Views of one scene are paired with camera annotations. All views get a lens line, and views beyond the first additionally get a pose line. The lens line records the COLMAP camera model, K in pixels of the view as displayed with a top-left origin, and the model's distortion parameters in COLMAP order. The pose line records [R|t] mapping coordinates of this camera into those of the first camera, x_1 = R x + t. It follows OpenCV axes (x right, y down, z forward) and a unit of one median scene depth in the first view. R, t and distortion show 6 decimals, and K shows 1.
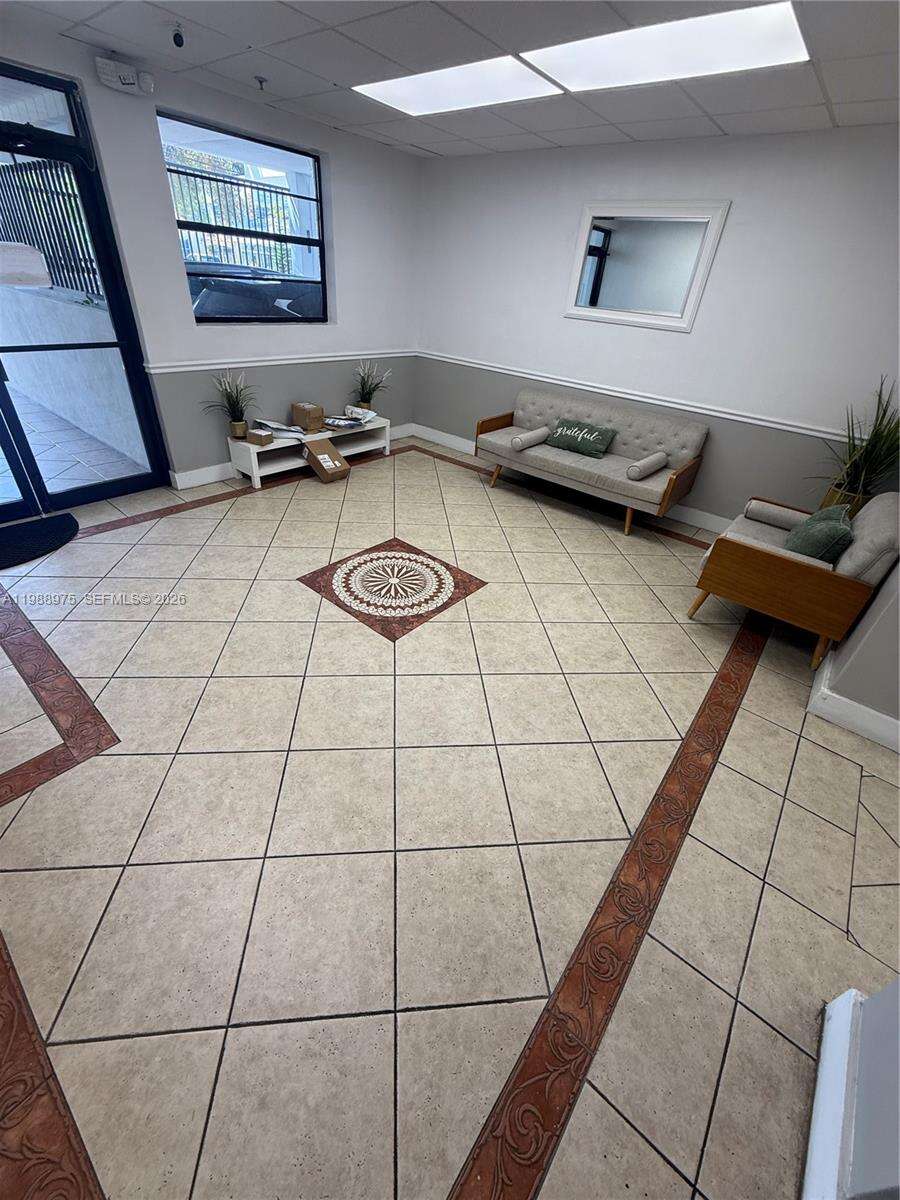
lens RADIAL K [[480.0, 0, 448.5], [0, 480.0, 595.4], [0, 0, 1]] dist [-0.006964, 0.000625]
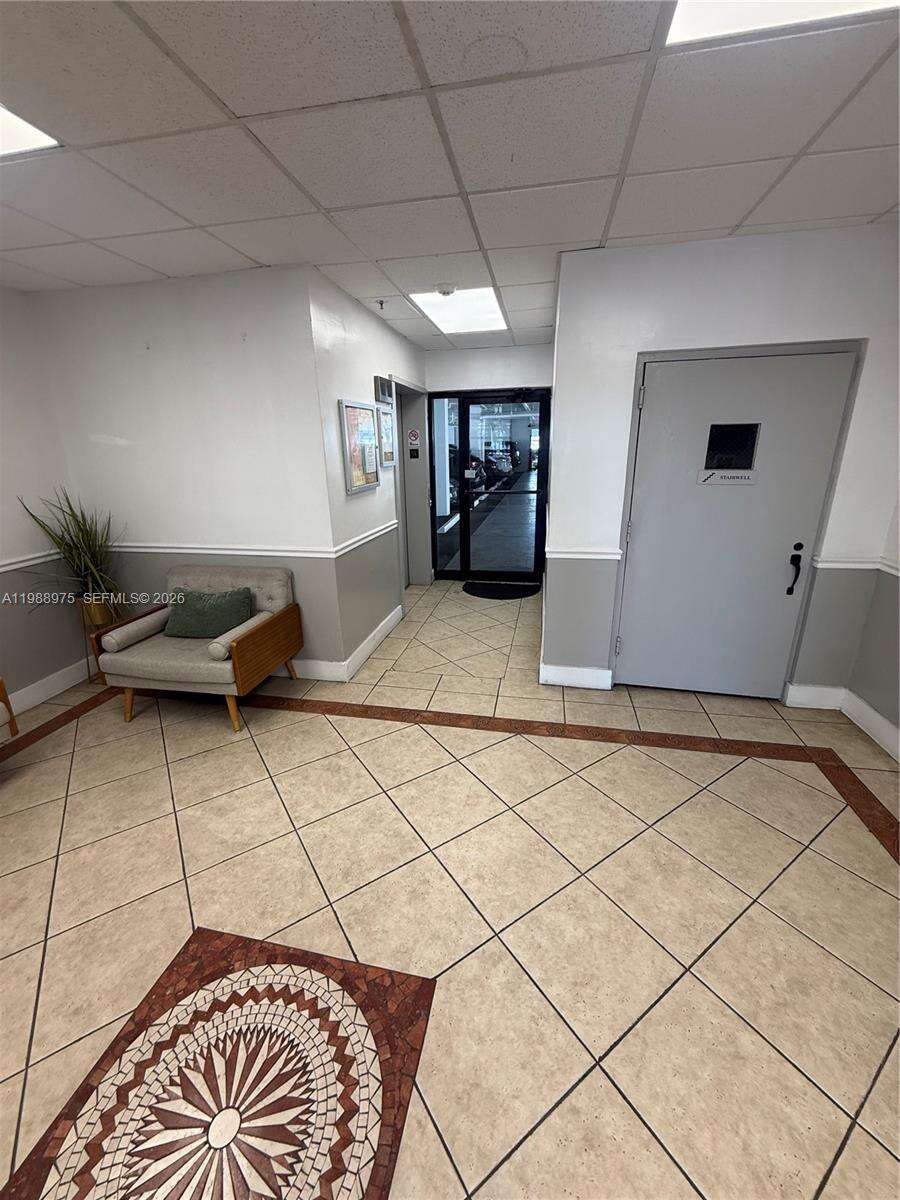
lens RADIAL K [[480.0, 0, 448.6], [0, 480.0, 600.0], [0, 0, 1]] dist [-0.006964, 0.000625]
pose [[-0.477076, -0.334270, 0.812811, -0.451631], [0.470993, 0.683579, 0.557571, -0.549243], [-0.742000, 0.648832, -0.168680, 0.802518]]
